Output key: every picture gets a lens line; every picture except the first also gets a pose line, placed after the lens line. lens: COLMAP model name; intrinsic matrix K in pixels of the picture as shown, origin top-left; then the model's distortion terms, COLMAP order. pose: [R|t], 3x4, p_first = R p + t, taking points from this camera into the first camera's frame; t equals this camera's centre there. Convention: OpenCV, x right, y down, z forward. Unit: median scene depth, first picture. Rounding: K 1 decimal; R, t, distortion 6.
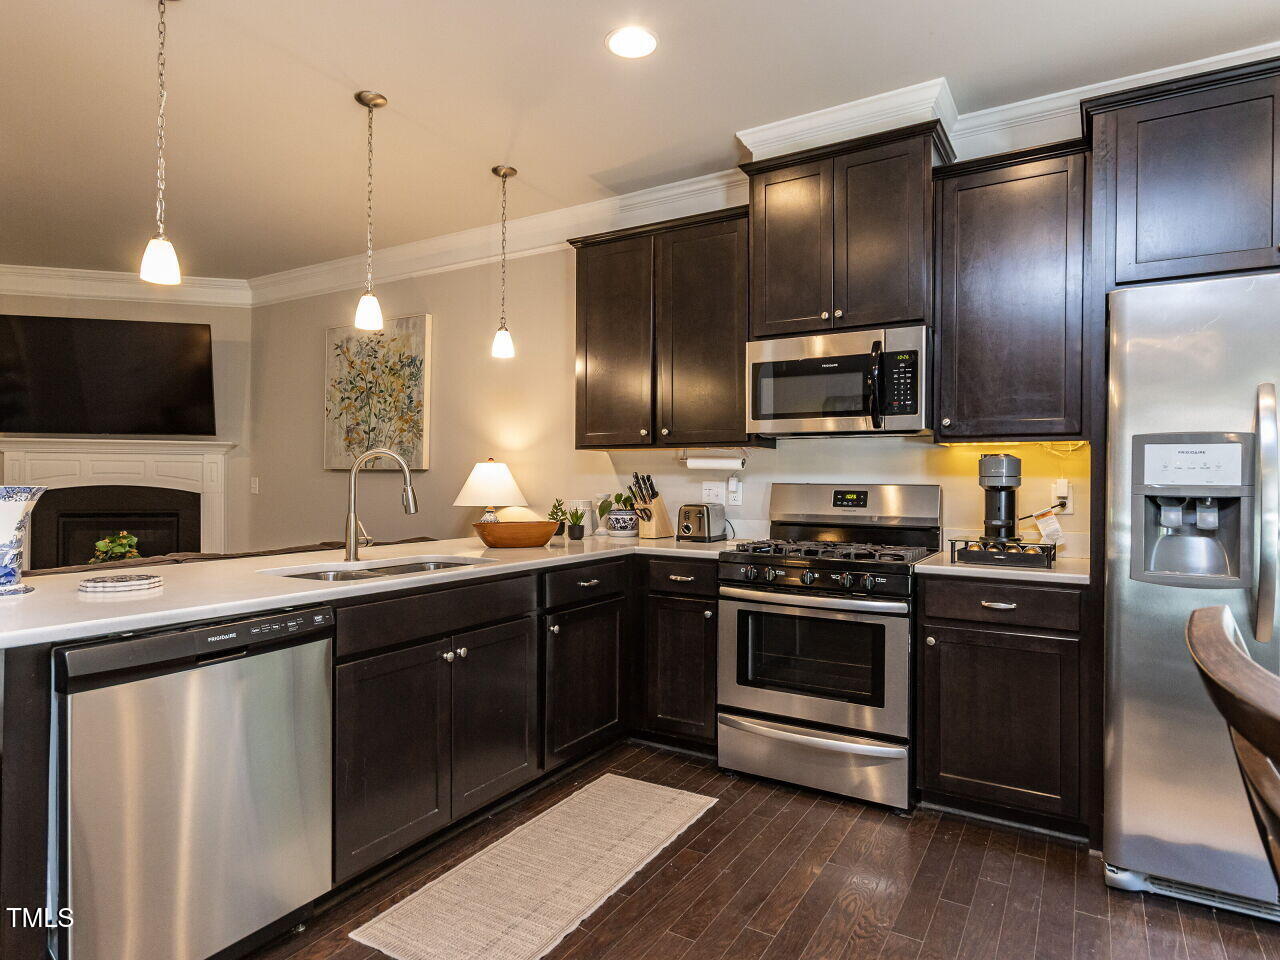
lens RADIAL K [[737.0, 0, 634.1], [0, 737.0, 477.8], [0, 0, 1]] dist [-0.000803, 0.001473]
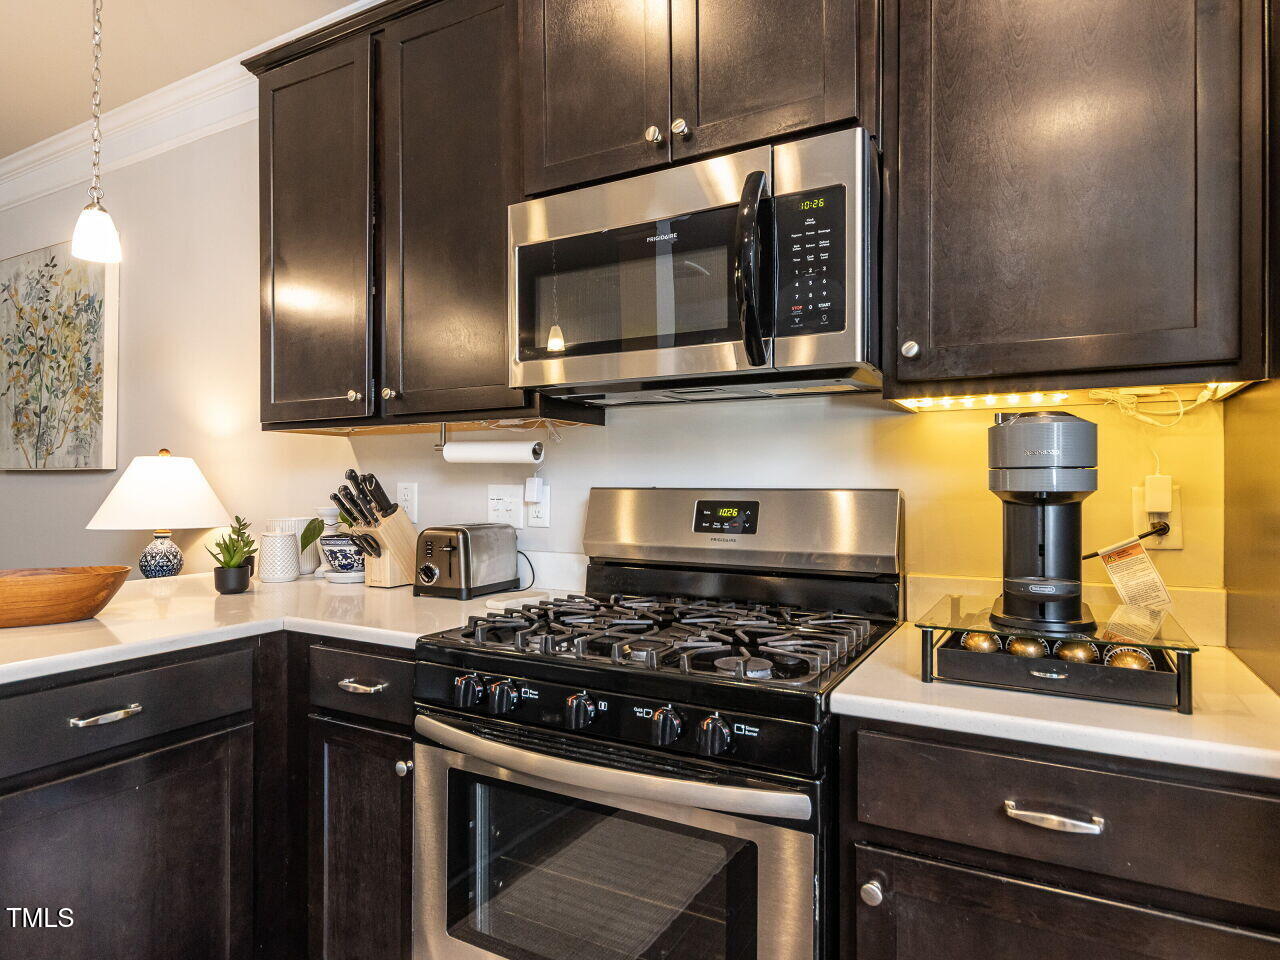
lens RADIAL K [[781.3, 0, 584.3], [0, 781.3, 480.0], [0, 0, 1]] dist [0.002883, 0.001821]
pose [[0.999976, -0.006404, -0.002746, 0.187627], [0.006397, 0.999975, -0.002906, 0.003430], [0.002765, 0.002889, 0.999992, 0.434190]]
